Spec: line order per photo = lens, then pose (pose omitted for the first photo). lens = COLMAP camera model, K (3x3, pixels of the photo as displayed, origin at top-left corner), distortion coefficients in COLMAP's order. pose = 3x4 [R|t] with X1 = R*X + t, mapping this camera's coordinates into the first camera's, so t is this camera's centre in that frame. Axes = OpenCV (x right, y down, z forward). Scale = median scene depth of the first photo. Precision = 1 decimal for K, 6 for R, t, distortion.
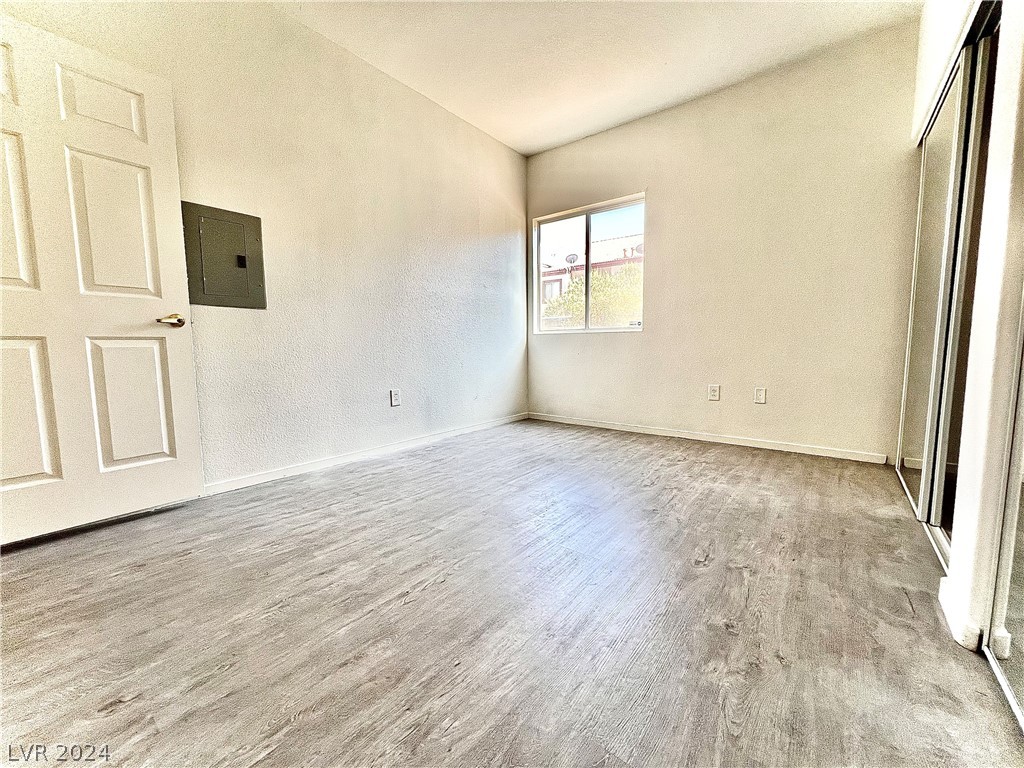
lens RADIAL K [[408.6, 0, 513.5], [0, 408.6, 383.6], [0, 0, 1]] dist [-0.002680, 0.000310]
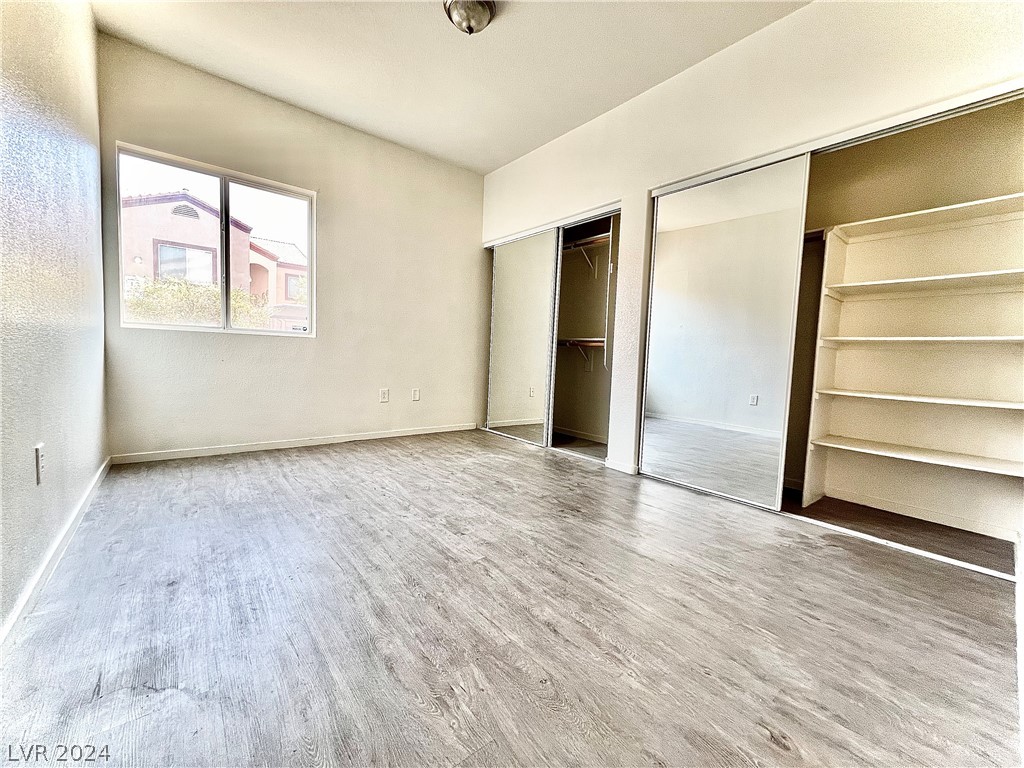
lens RADIAL K [[408.6, 0, 513.5], [0, 408.6, 383.6], [0, 0, 1]] dist [-0.002680, 0.000310]
pose [[0.216830, -0.050777, 0.974888, -0.877114], [0.050542, 0.997891, 0.040734, -0.063603], [-0.974900, 0.040440, 0.218939, 0.590484]]
